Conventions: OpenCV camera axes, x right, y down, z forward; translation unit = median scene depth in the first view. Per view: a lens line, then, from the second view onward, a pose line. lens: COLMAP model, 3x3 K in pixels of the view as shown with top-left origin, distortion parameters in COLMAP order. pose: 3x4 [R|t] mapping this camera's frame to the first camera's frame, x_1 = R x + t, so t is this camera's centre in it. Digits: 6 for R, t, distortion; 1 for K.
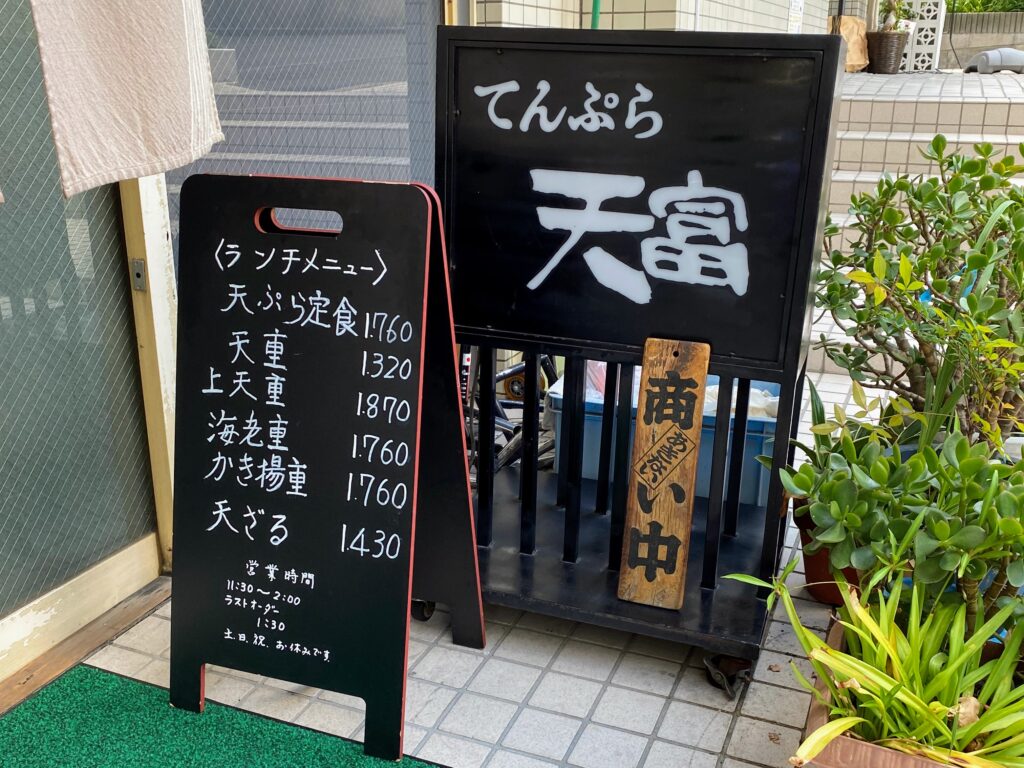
lens RADIAL K [[1036.3, 0, 512.0], [0, 1036.3, 384.0], [0, 0, 1]] dist [0.107888, -0.166315]
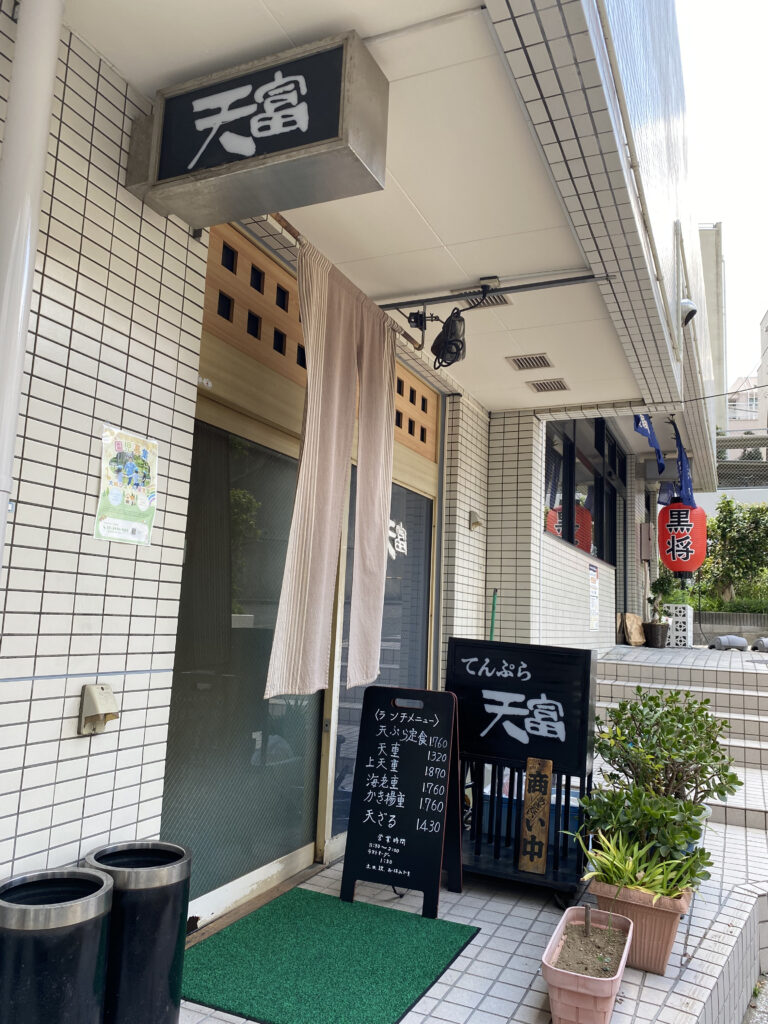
lens RADIAL K [[763.8, 0, 384.0], [0, 763.8, 512.0], [0, 0, 1]] dist [0.096552, -0.269696]
pose [[0.998630, 0.036041, -0.037947, -0.181396], [-0.048727, 0.904865, -0.422901, 0.236579], [0.019095, 0.424170, 0.905381, -1.028154]]
